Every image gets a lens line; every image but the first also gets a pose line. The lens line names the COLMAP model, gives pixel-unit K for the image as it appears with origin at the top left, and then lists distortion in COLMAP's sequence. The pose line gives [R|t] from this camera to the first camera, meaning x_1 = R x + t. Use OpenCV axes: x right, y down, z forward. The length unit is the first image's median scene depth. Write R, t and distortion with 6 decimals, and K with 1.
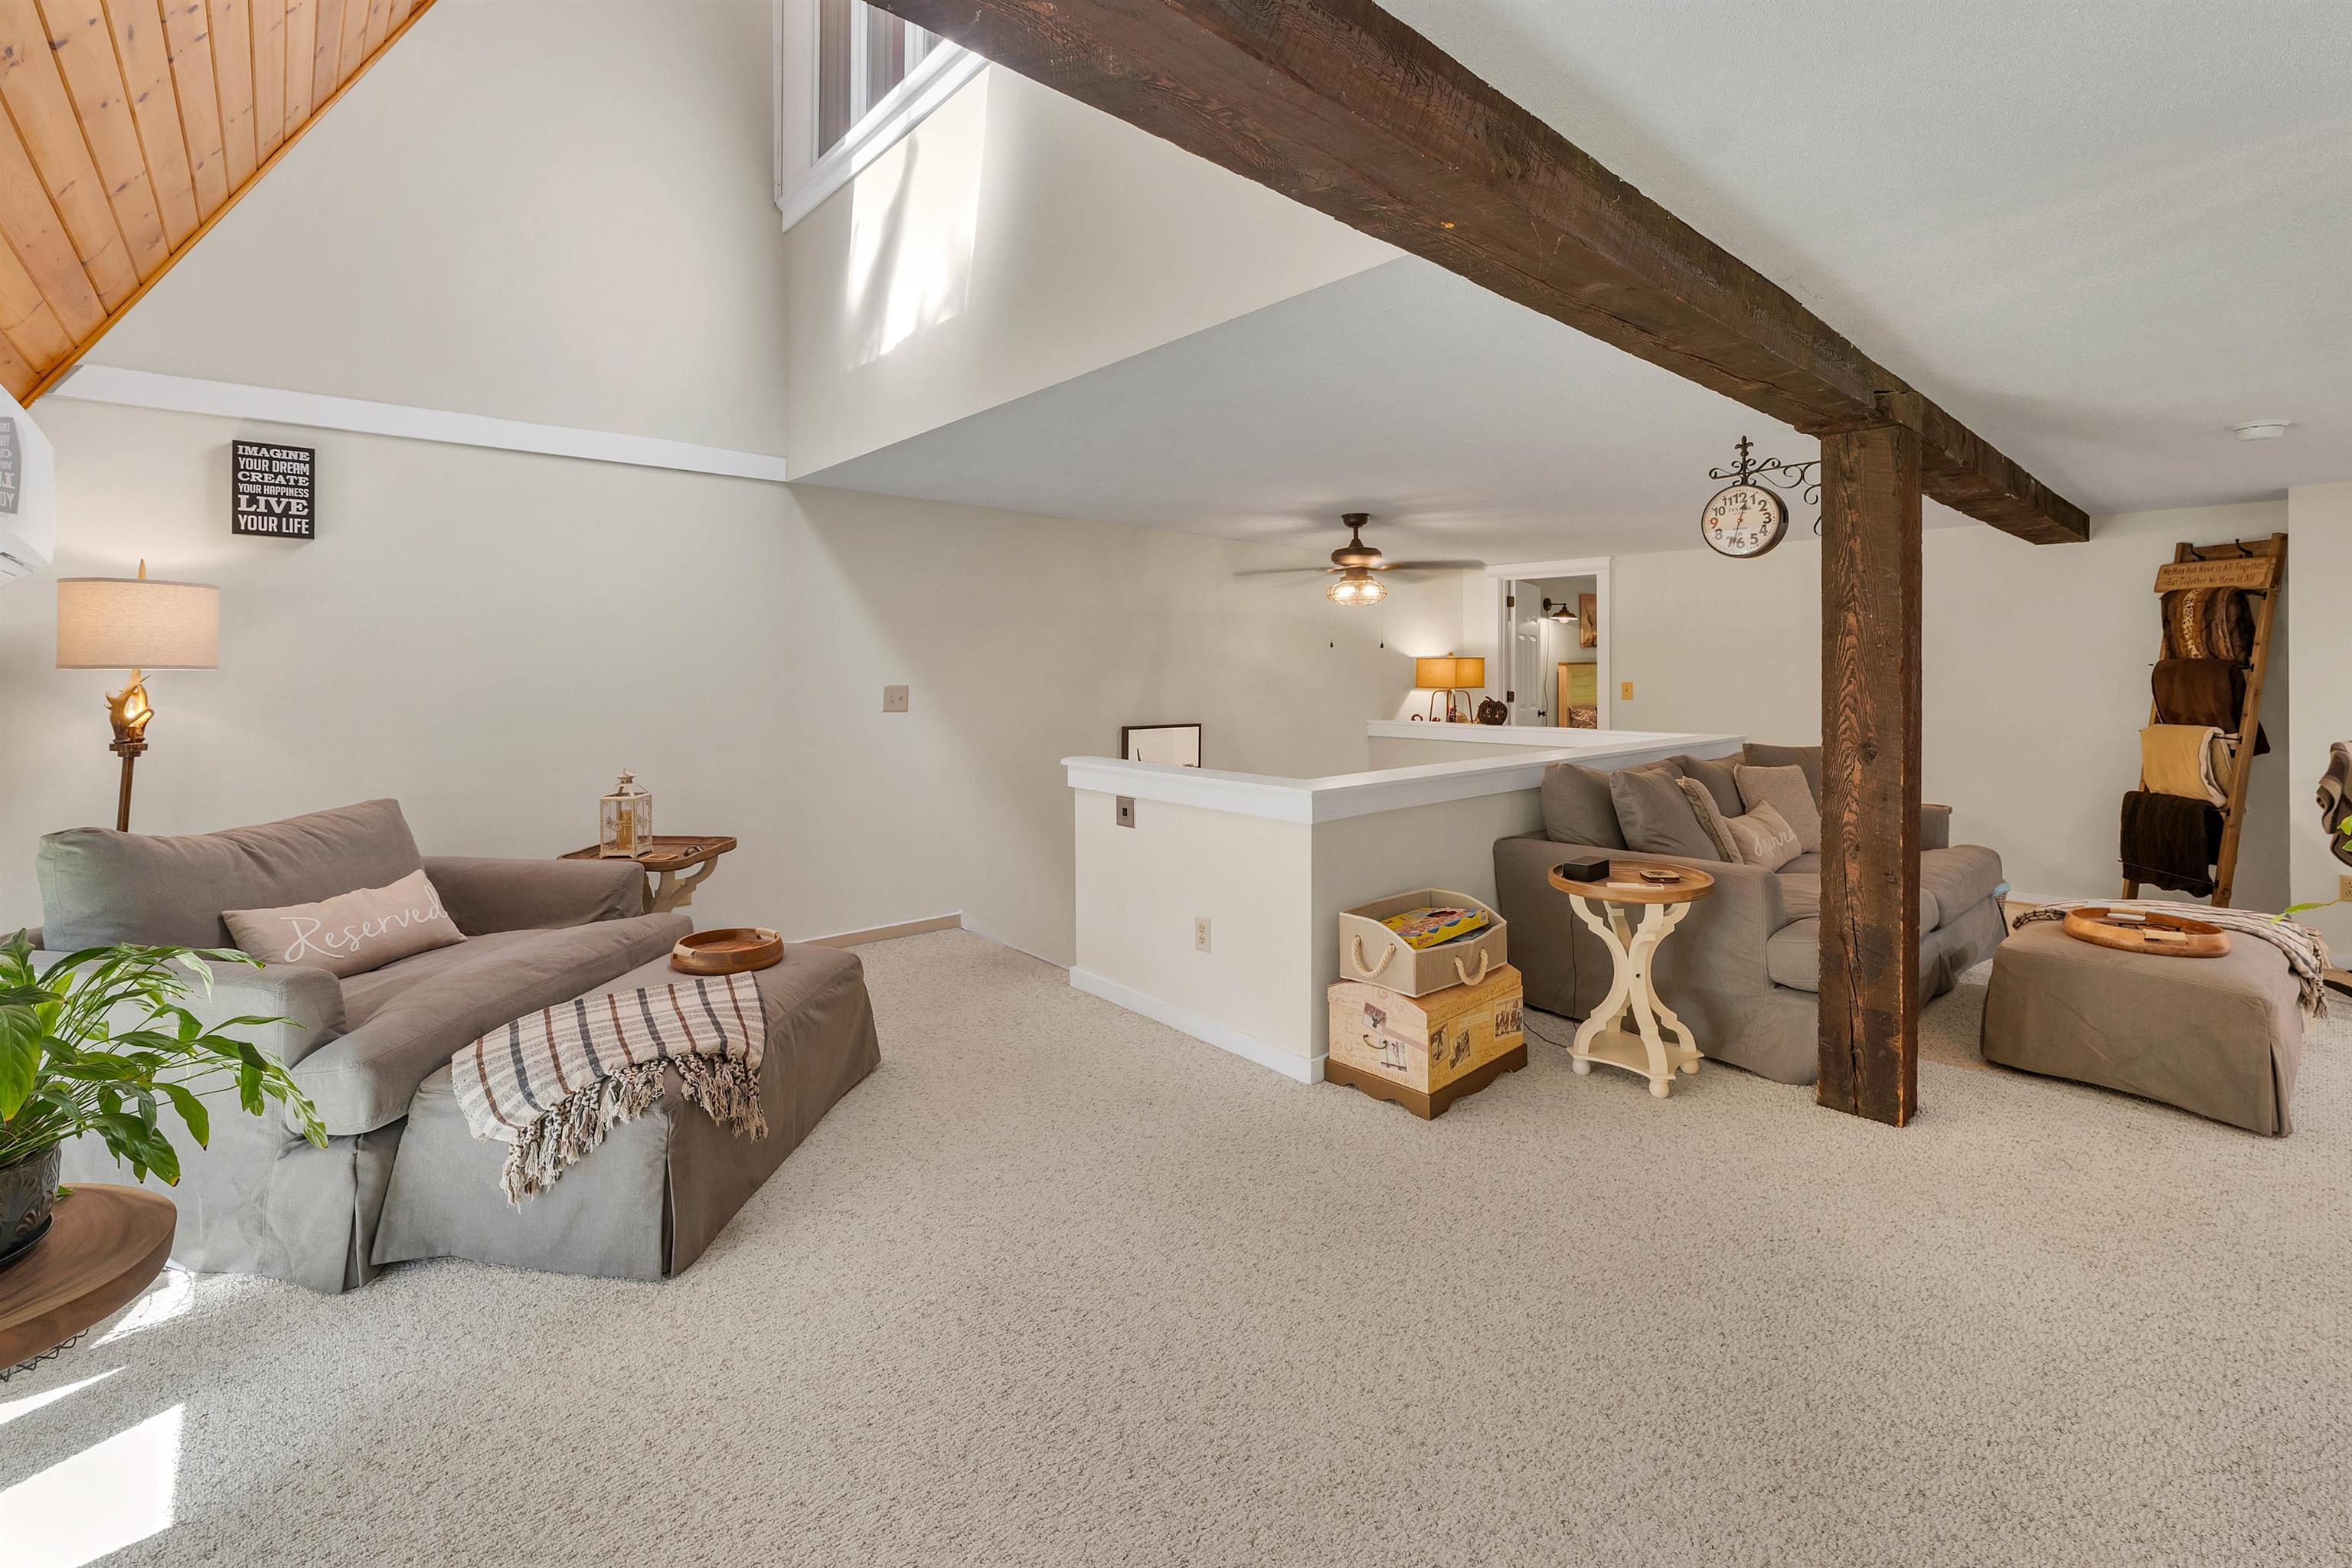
lens RADIAL K [[990.8, 0, 1174.2], [0, 990.8, 734.2], [0, 0, 1]] dist [0.000315, -0.000518]
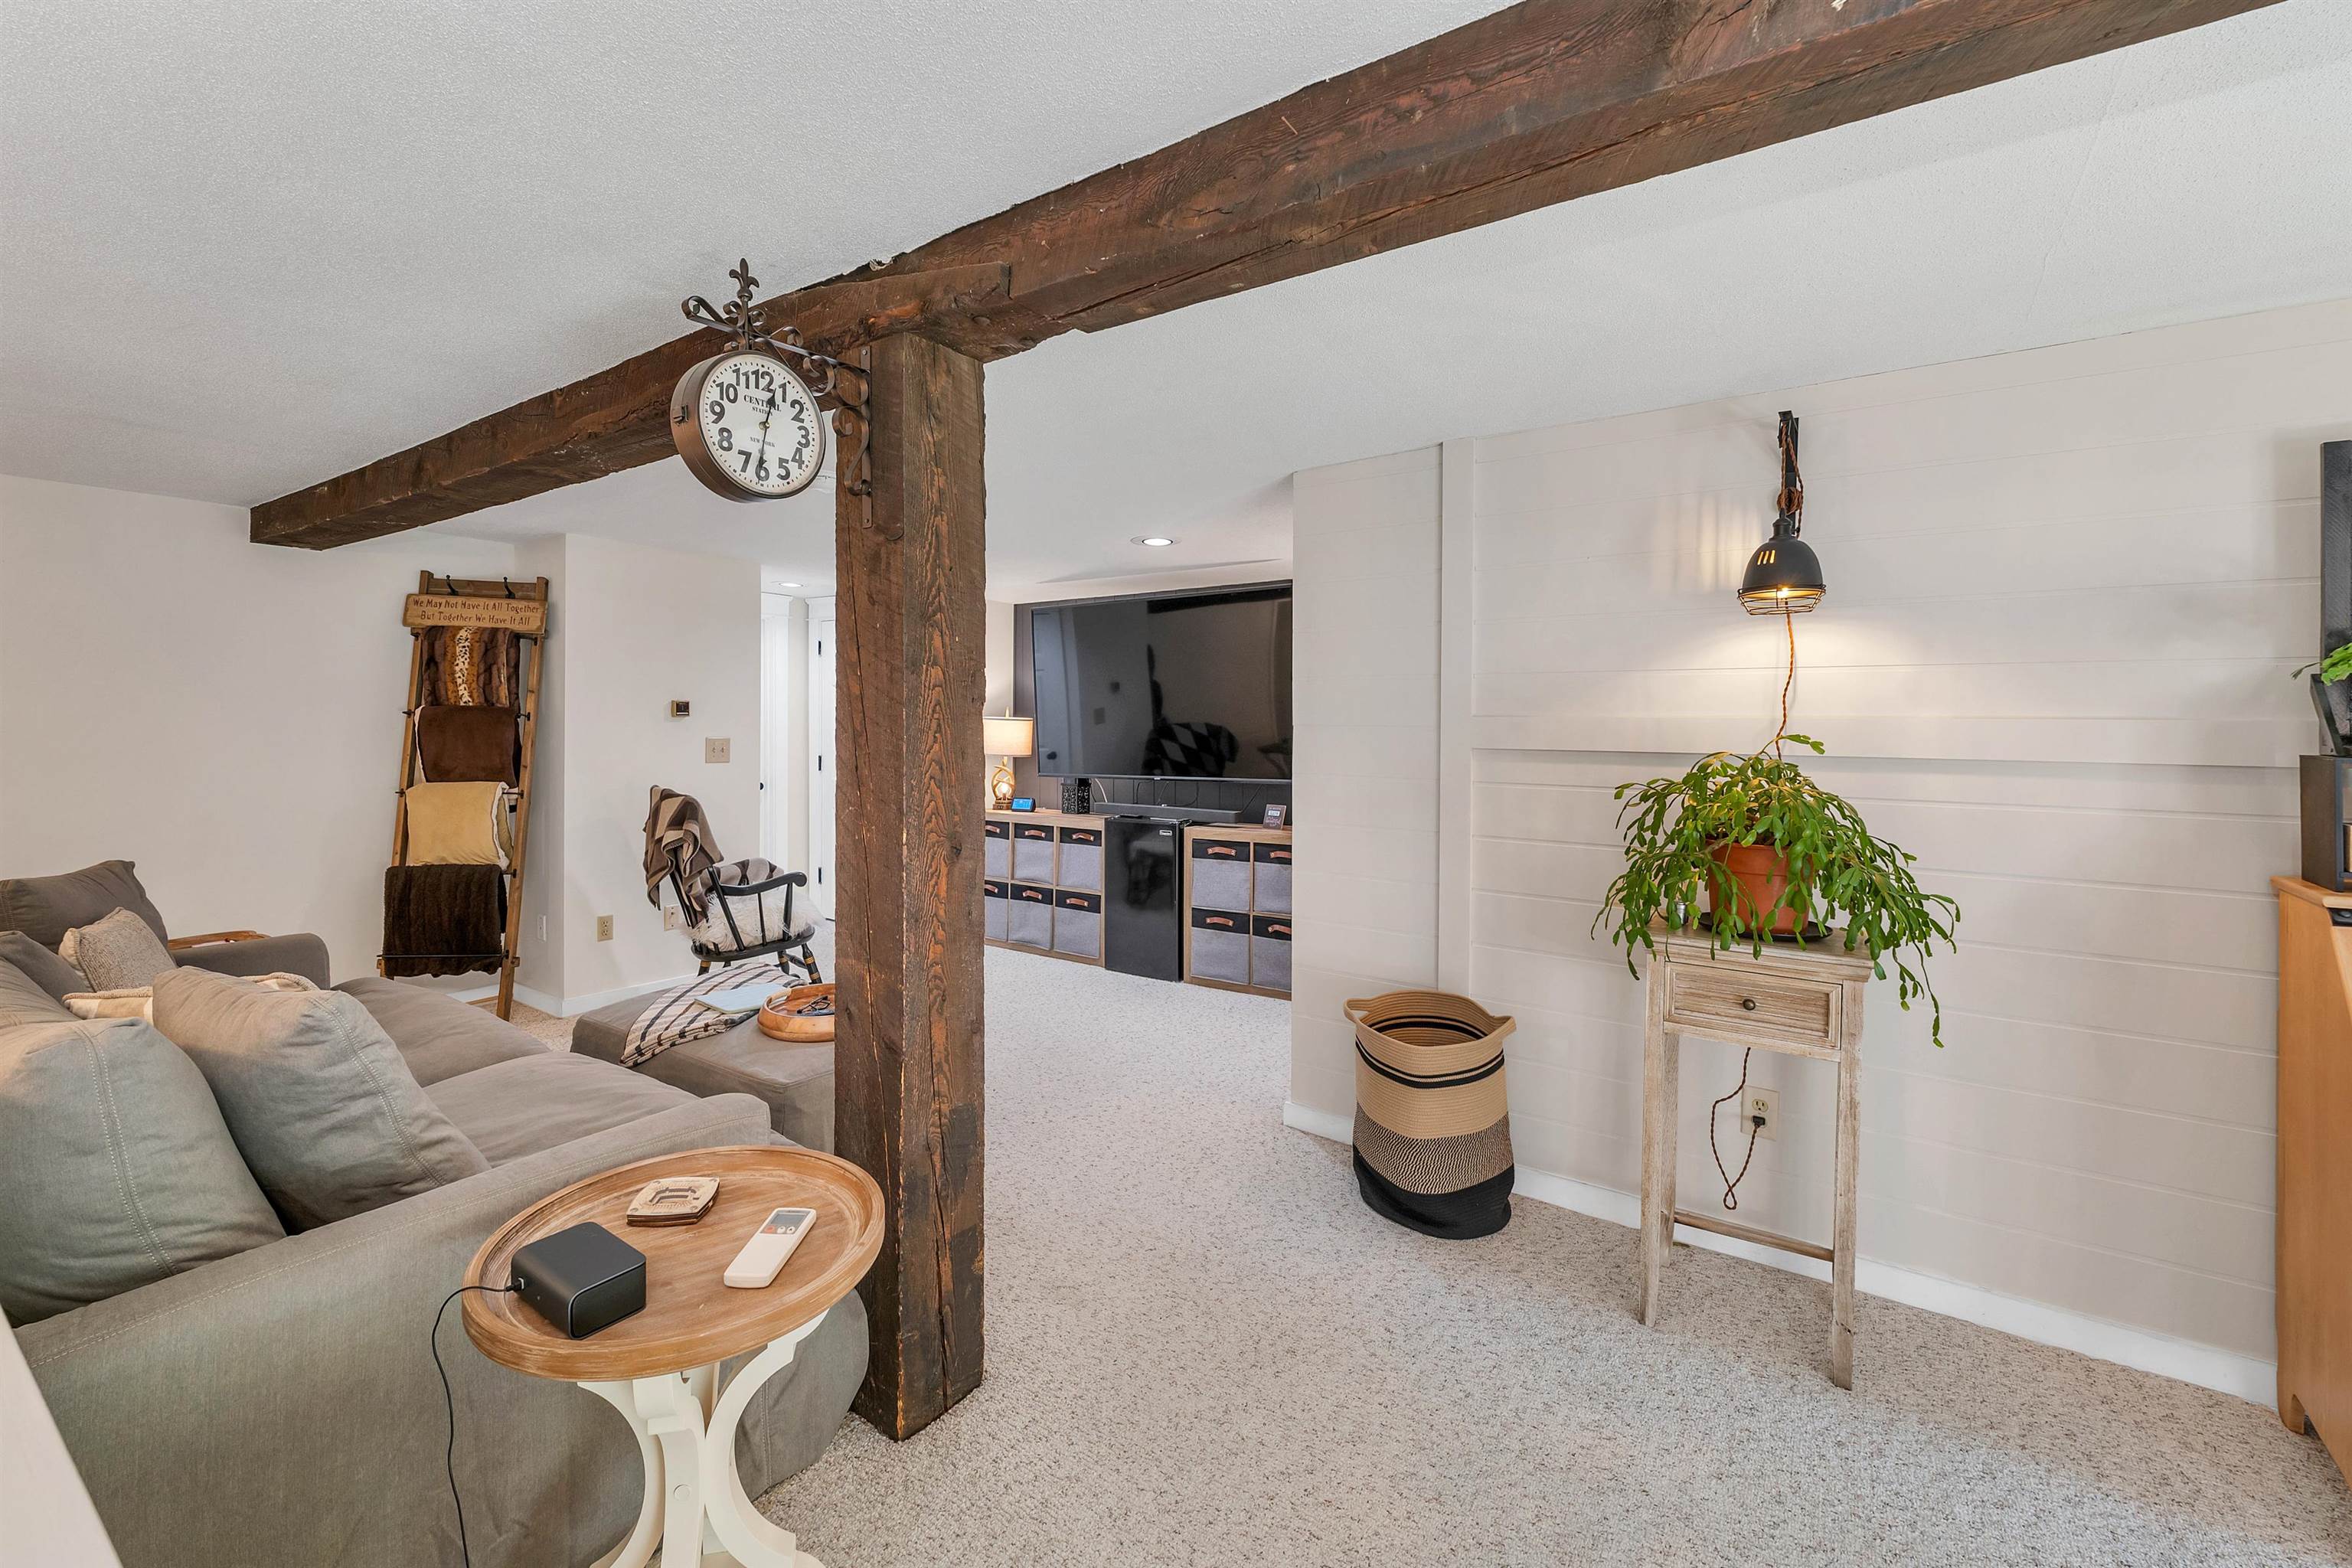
lens RADIAL K [[1006.4, 0, 1177.7], [0, 1006.4, 731.6], [0, 0, 1]] dist [-0.001038, -0.000189]
pose [[-0.235136, -0.009268, 0.971918, 0.012866], [0.057010, 0.998101, 0.023310, -0.039411], [-0.970289, 0.060891, -0.234161, 0.615602]]
